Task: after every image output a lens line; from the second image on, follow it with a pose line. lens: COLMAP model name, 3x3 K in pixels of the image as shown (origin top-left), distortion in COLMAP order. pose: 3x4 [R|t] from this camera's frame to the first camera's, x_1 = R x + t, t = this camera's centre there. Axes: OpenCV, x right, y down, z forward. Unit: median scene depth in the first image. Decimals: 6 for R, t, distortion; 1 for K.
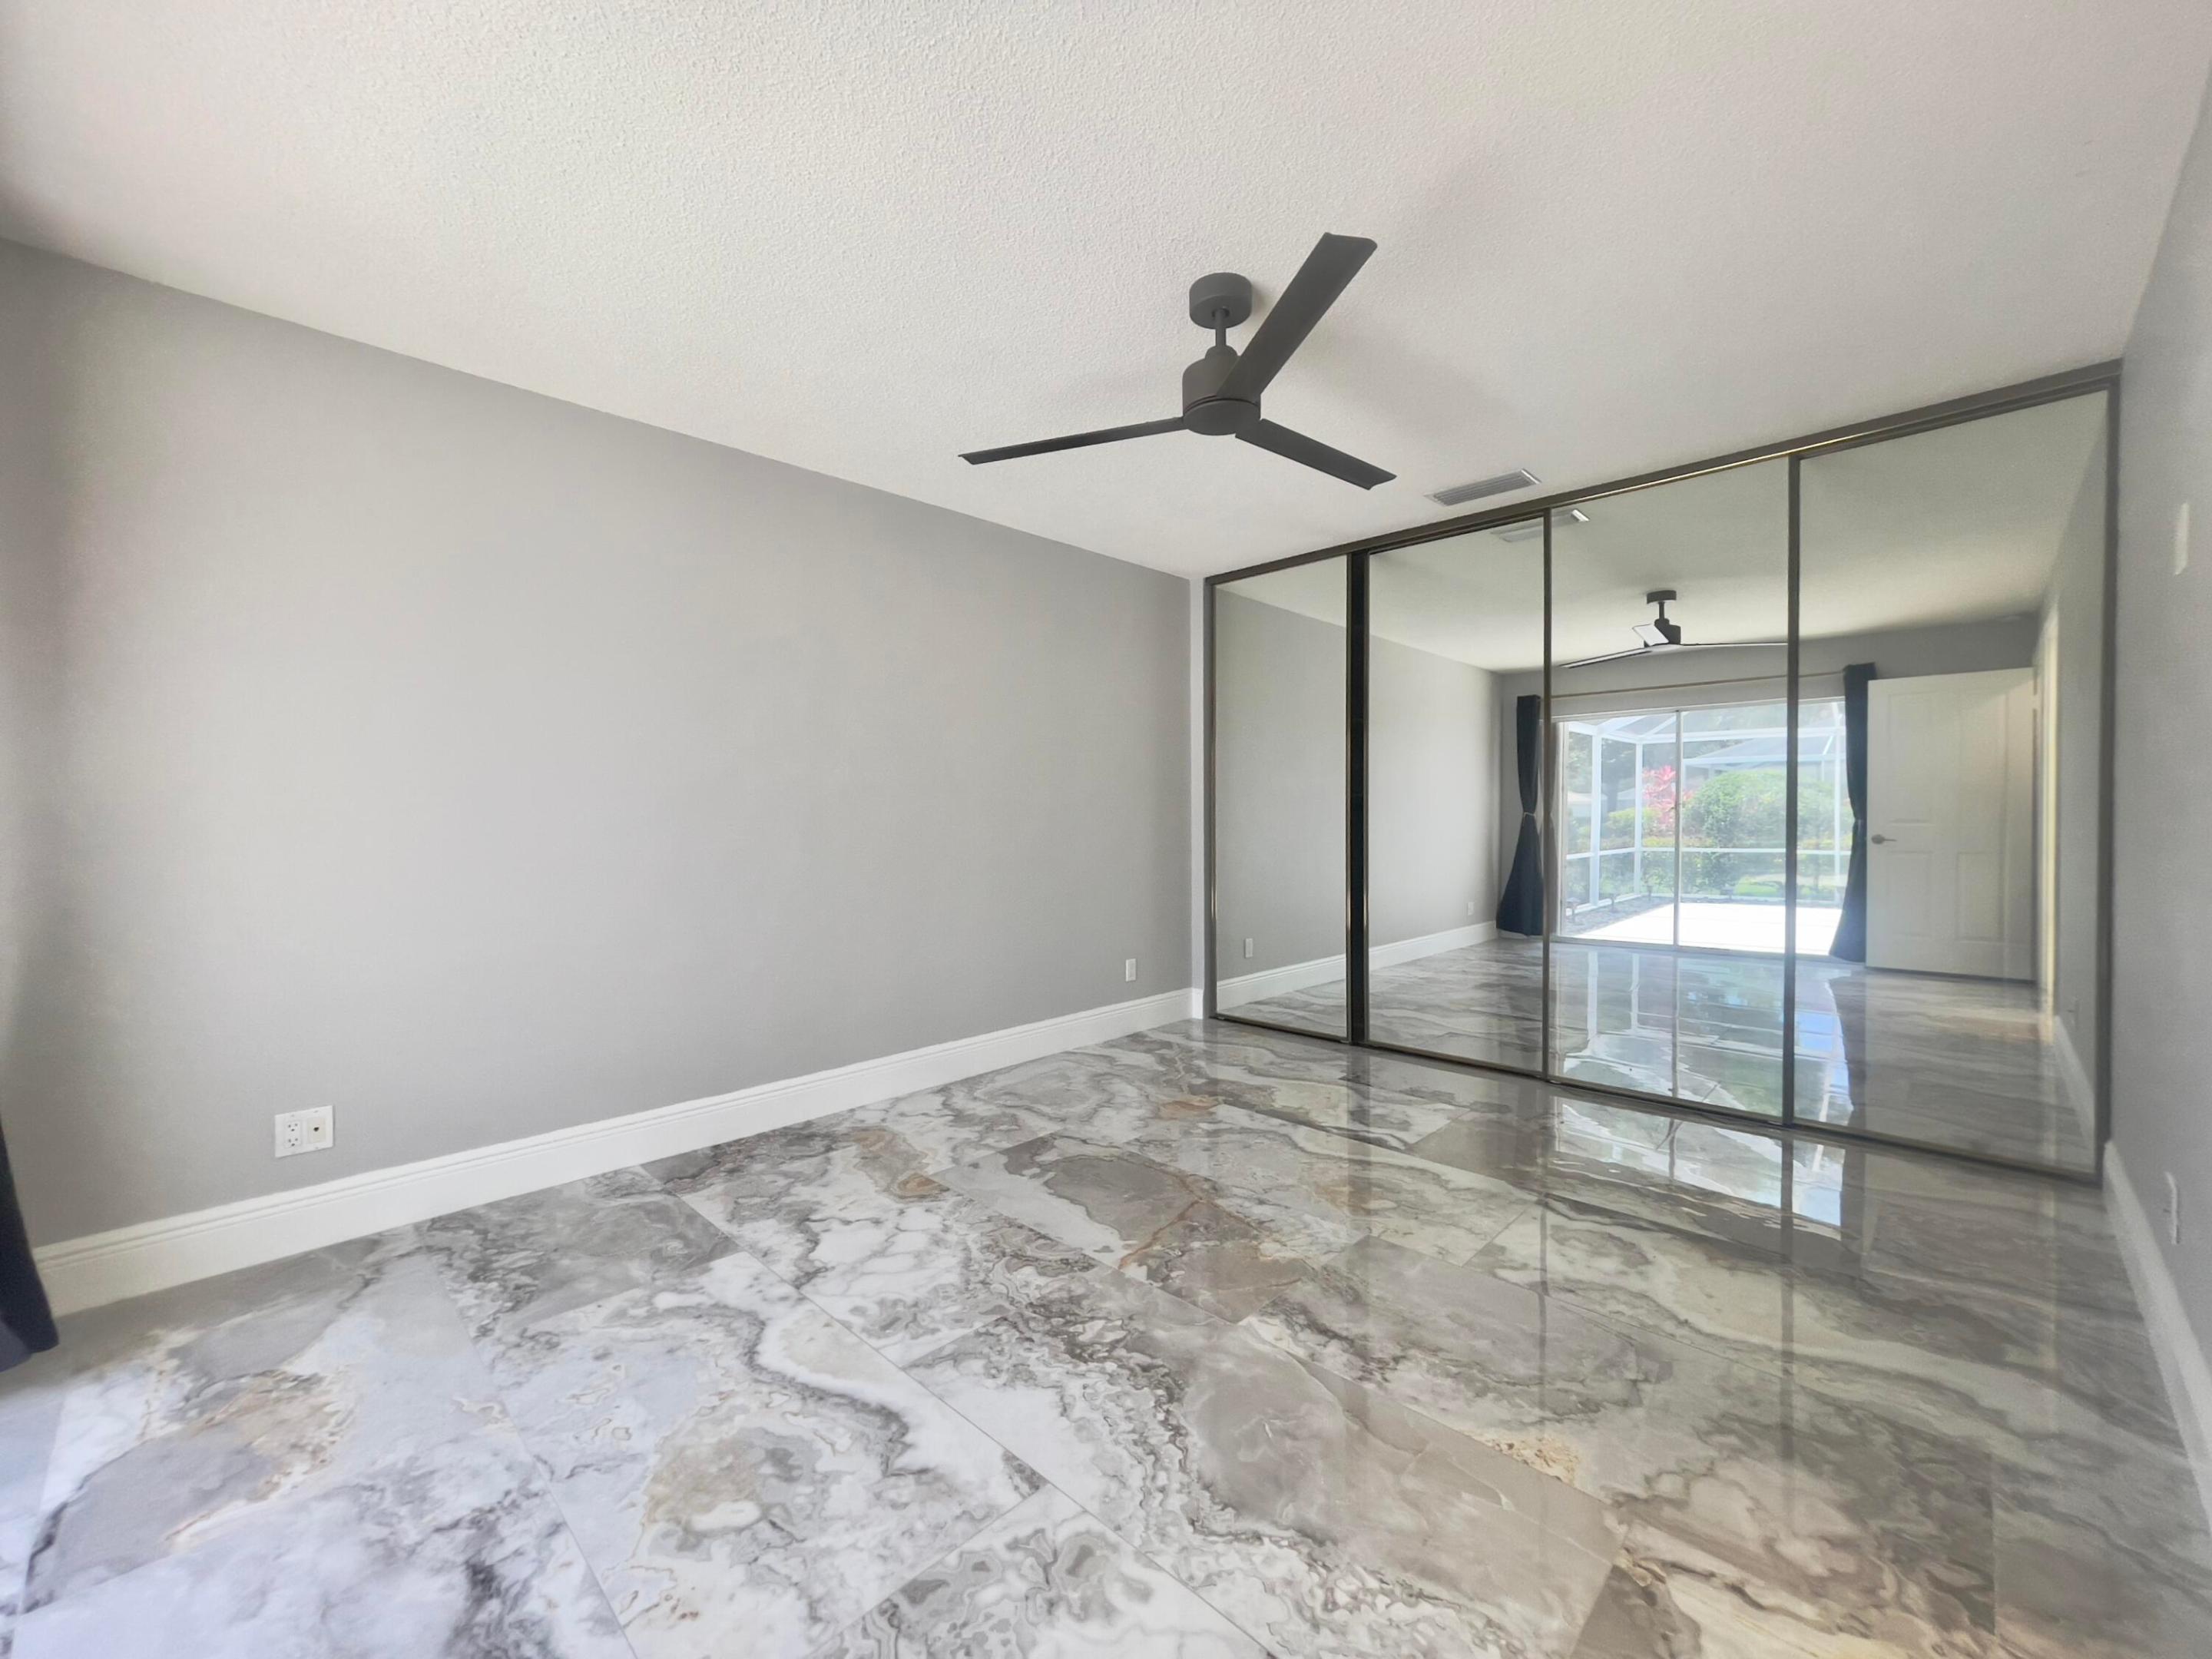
lens RADIAL K [[918.5, 0, 1106.0], [0, 918.5, 829.5], [0, 0, 1]] dist [-0.052368, 0.030924]
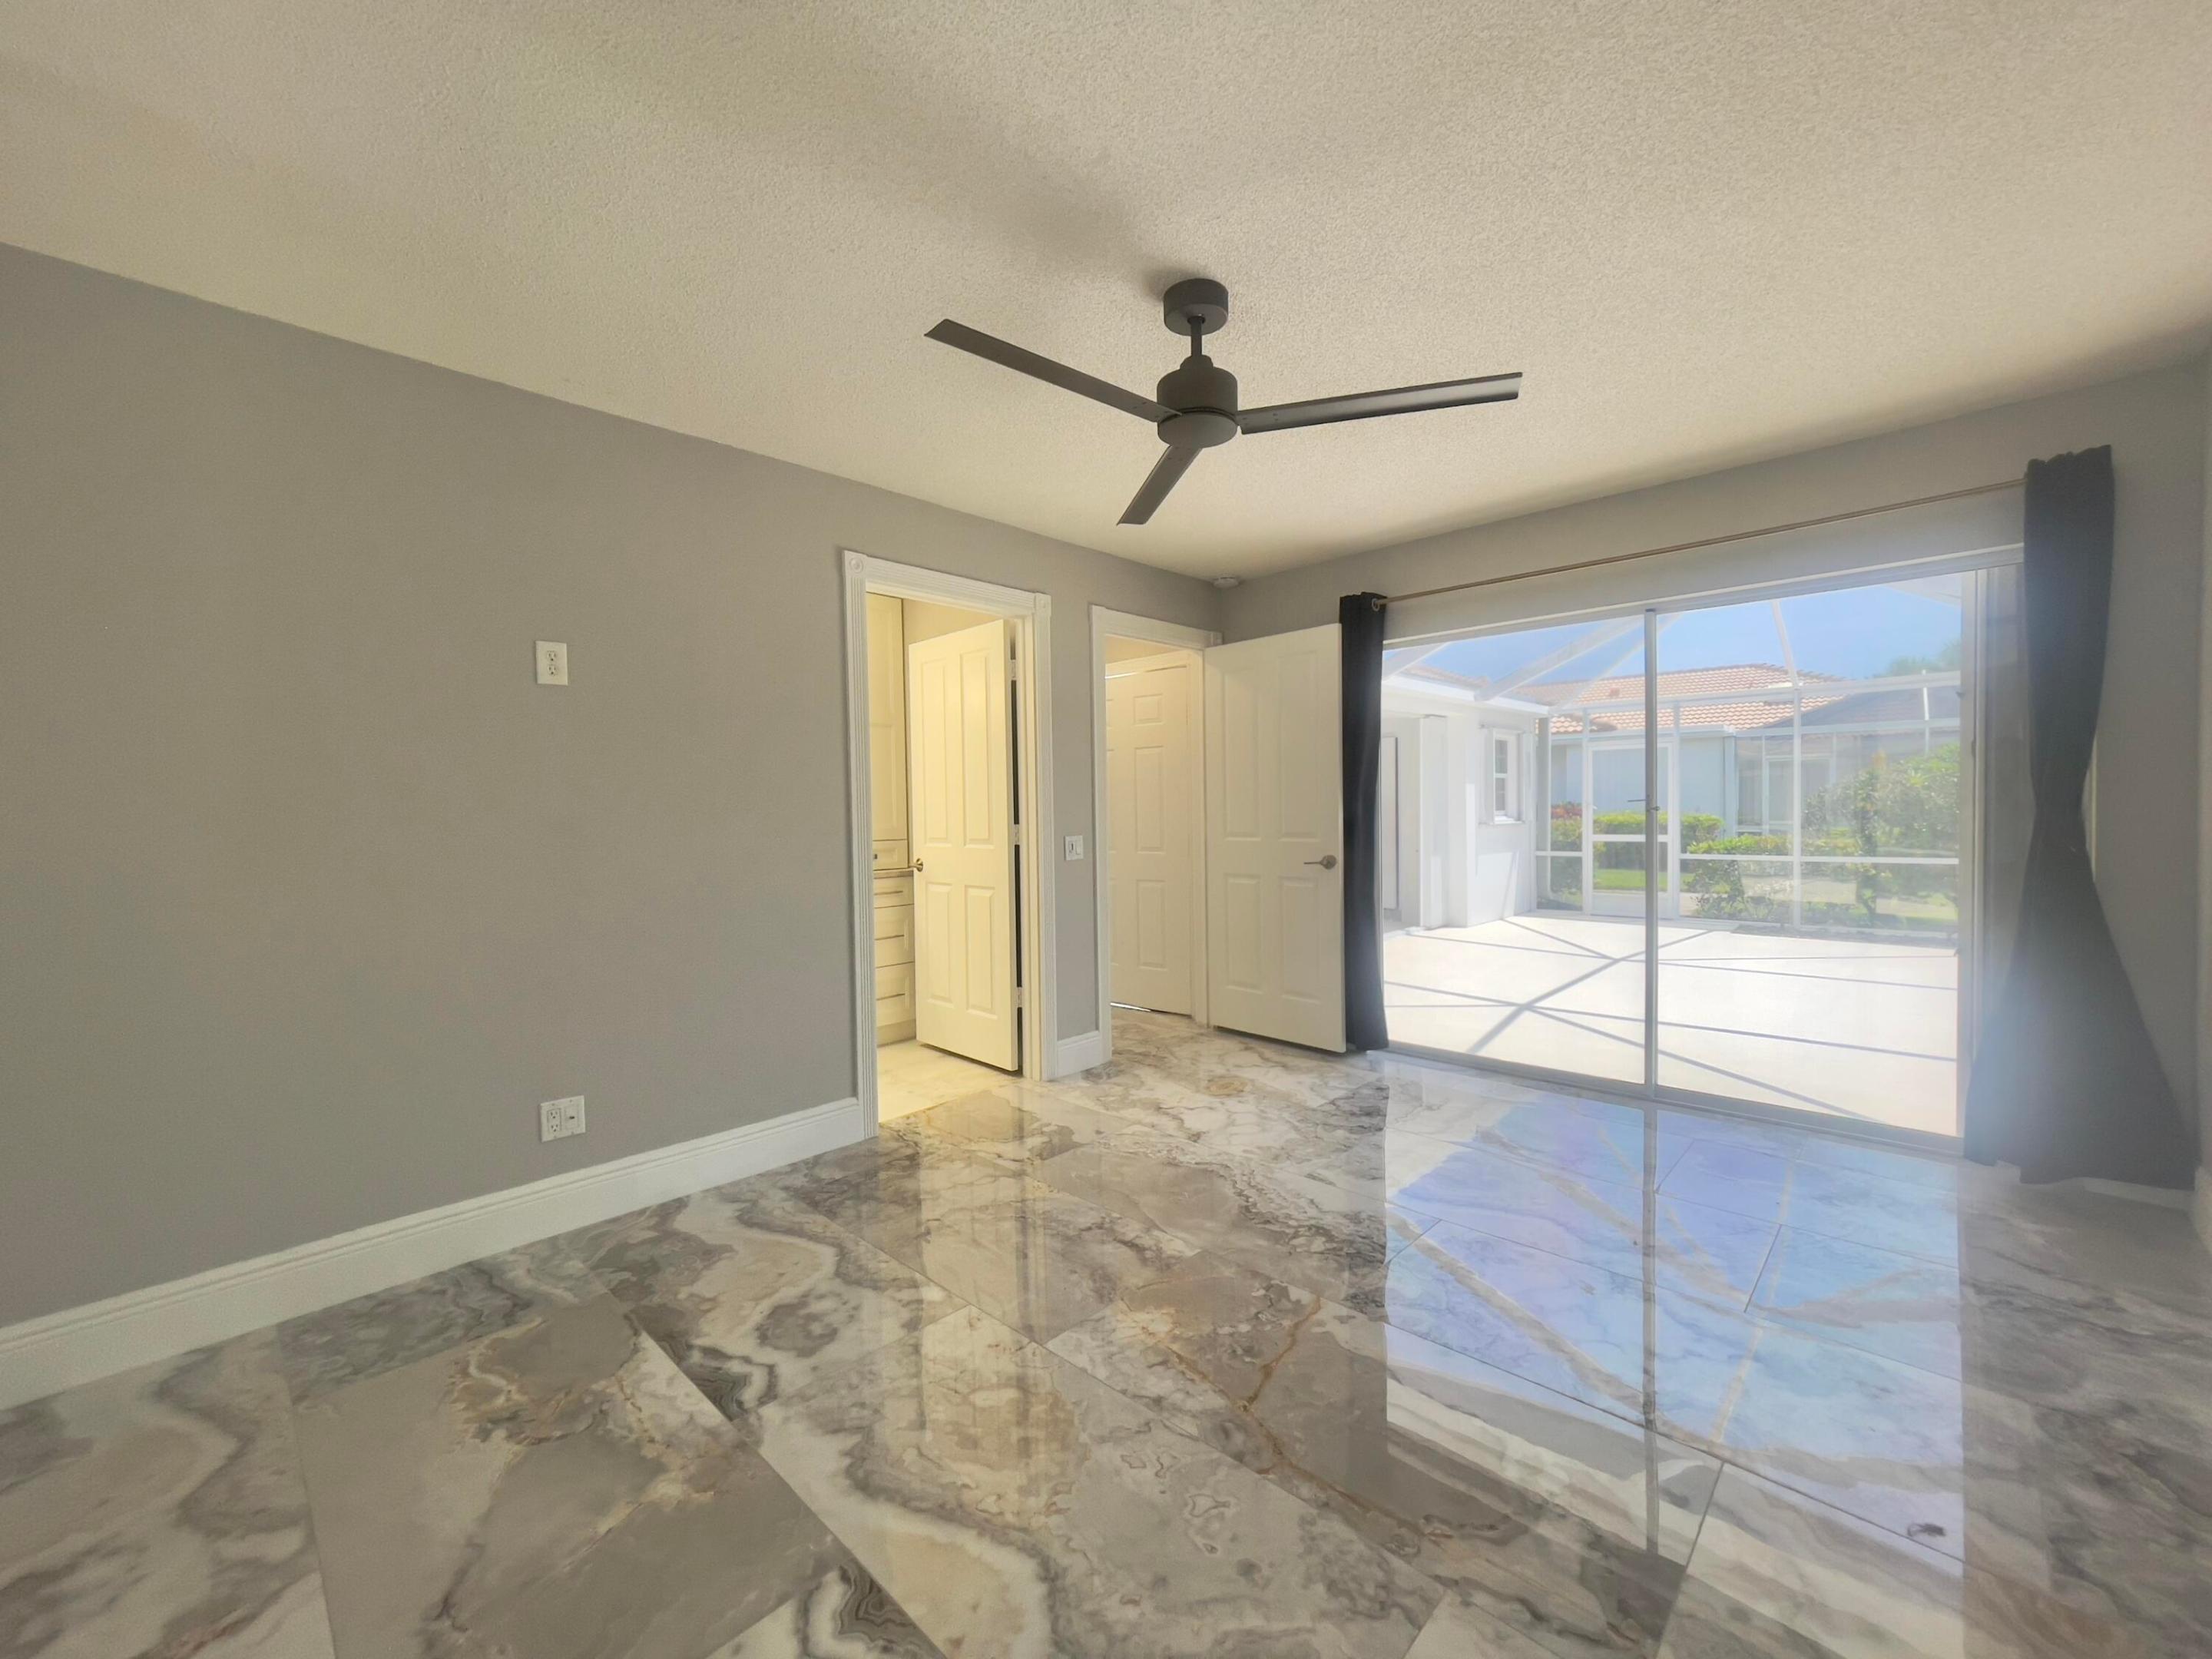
lens RADIAL K [[894.2, 0, 1106.0], [0, 894.2, 829.5], [0, 0, 1]] dist [0.001462, 0.000008]
pose [[-0.999651, 0.025918, -0.005097, 0.242950], [0.025695, 0.998878, 0.039783, -0.070680], [0.006122, 0.039638, -0.999195, 1.999719]]
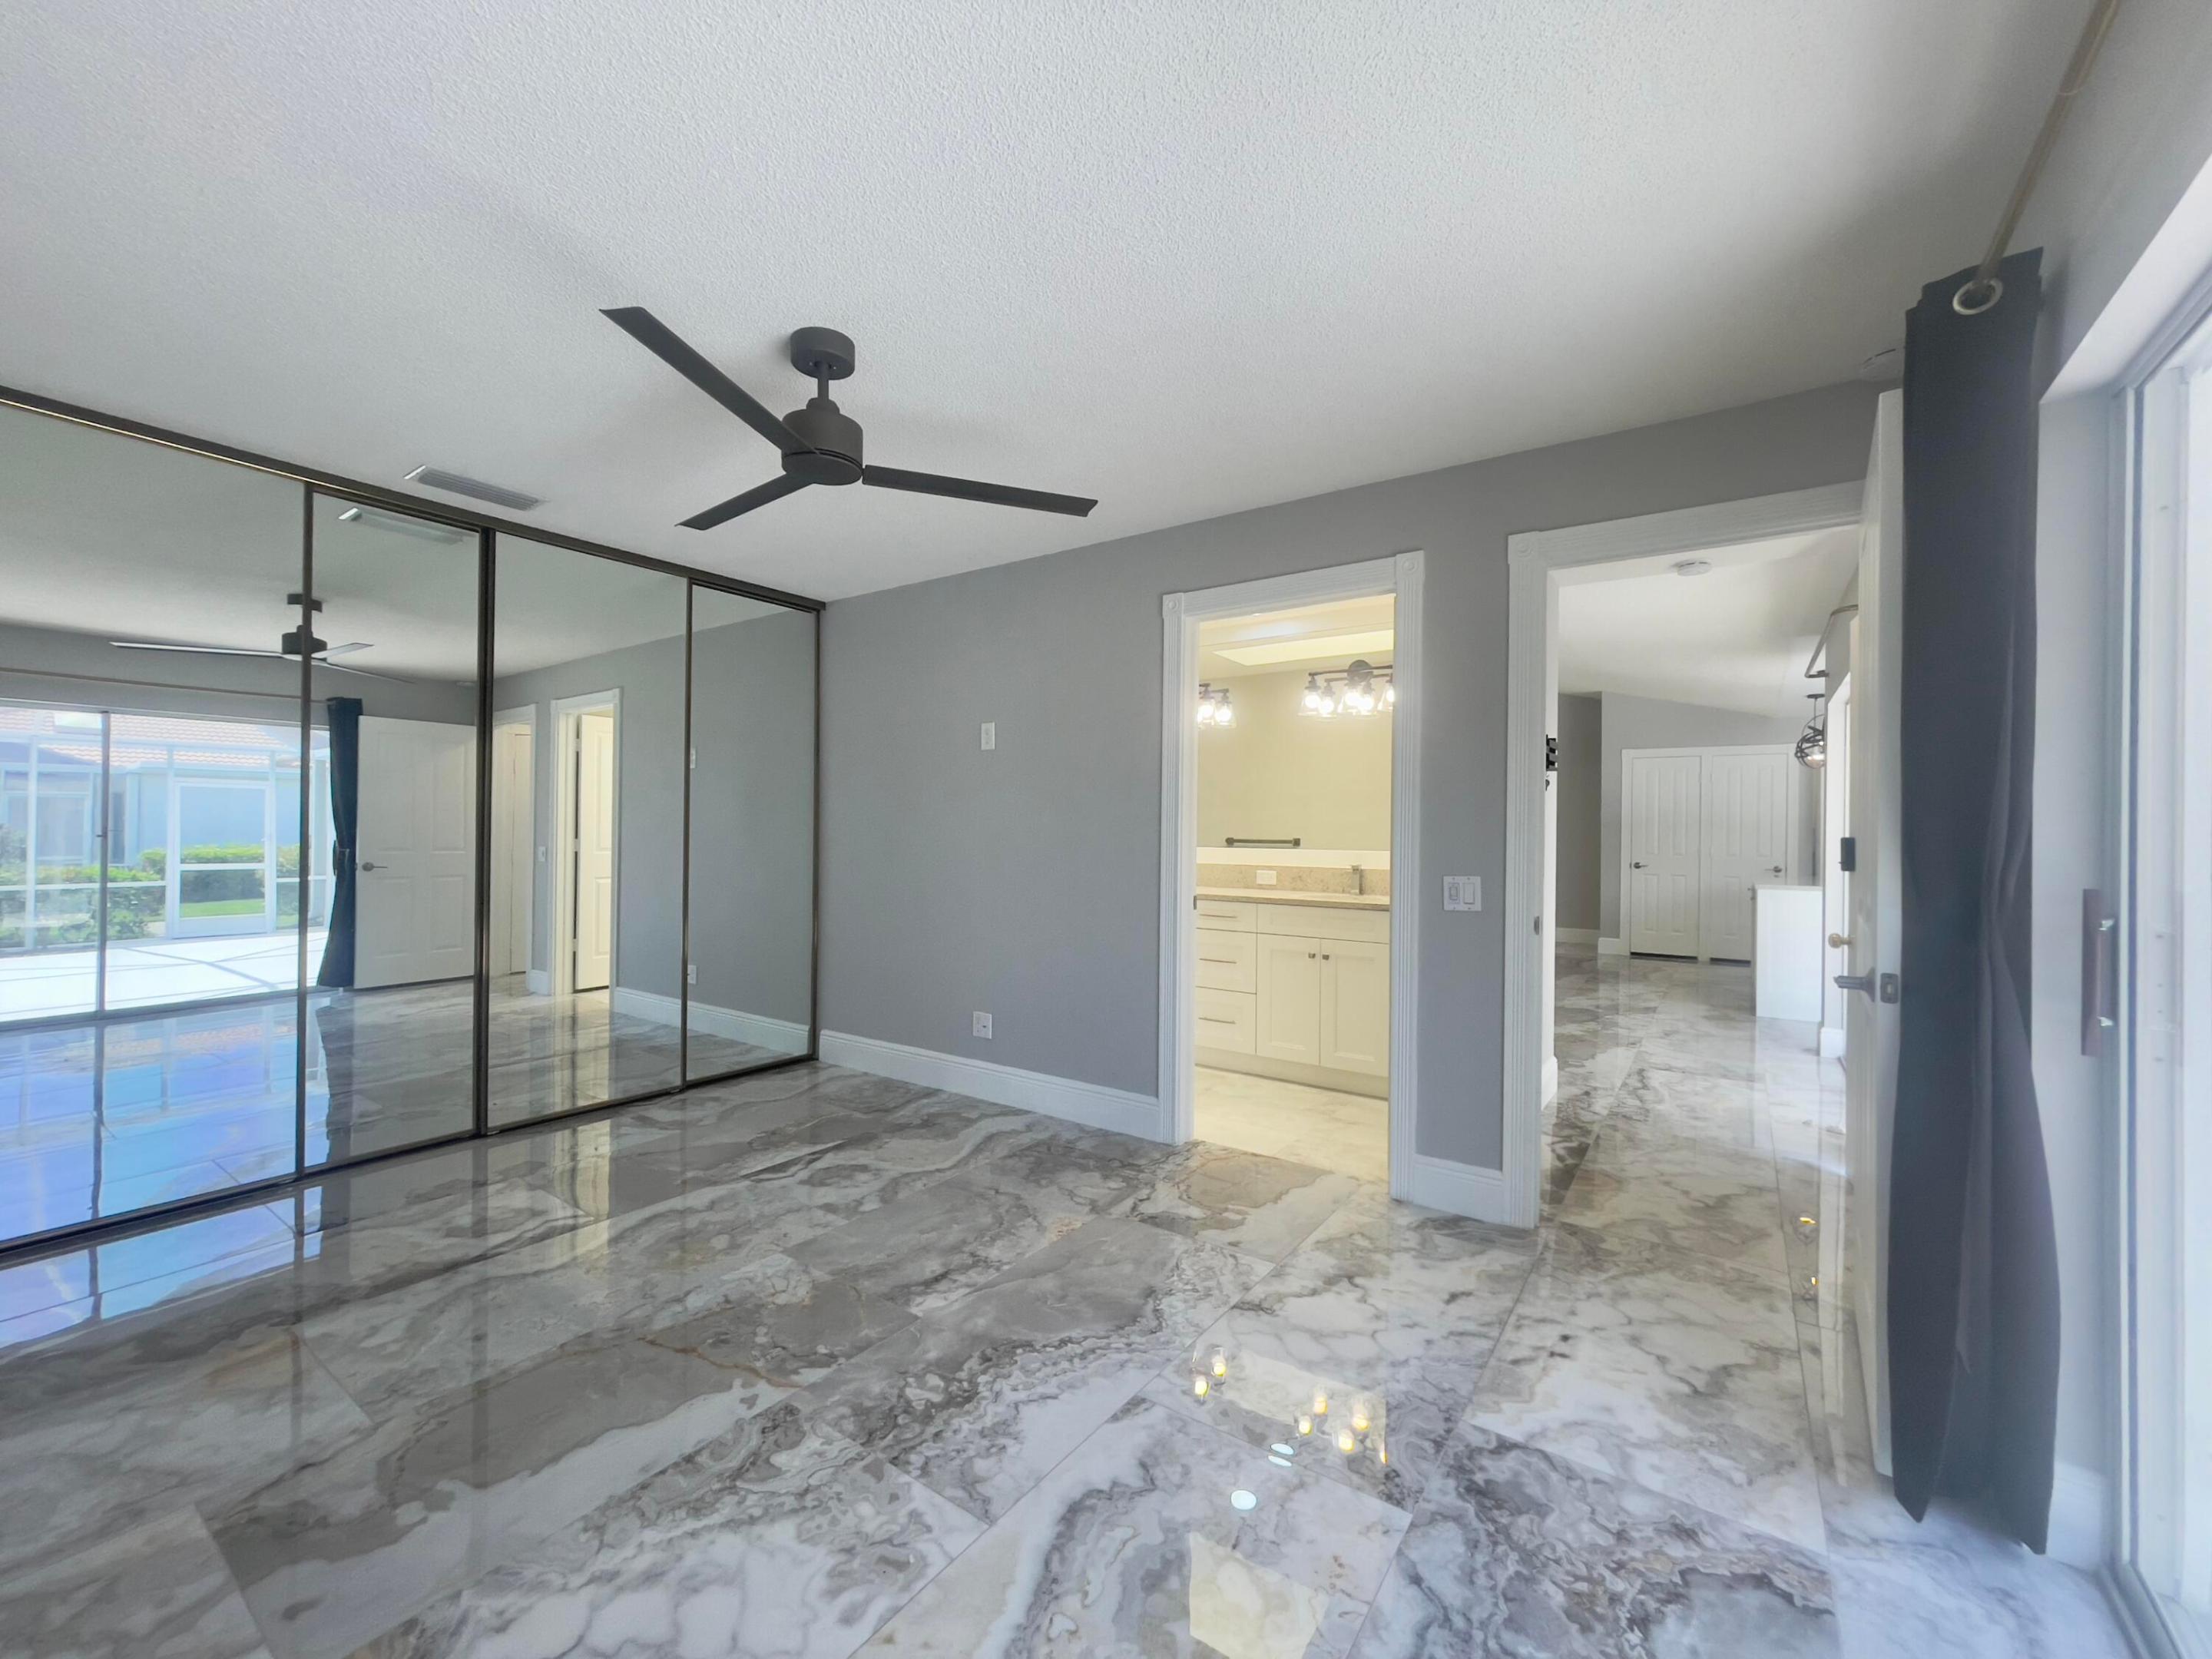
lens RADIAL K [[898.5, 0, 1109.5], [0, 898.5, 879.6], [0, 0, 1]] dist [-0.014367, 0.014045]
pose [[-0.164949, -0.048203, 0.985123, -0.894689], [0.008795, 0.998693, 0.050340, -0.054092], [-0.986263, 0.016968, -0.164310, 0.858842]]
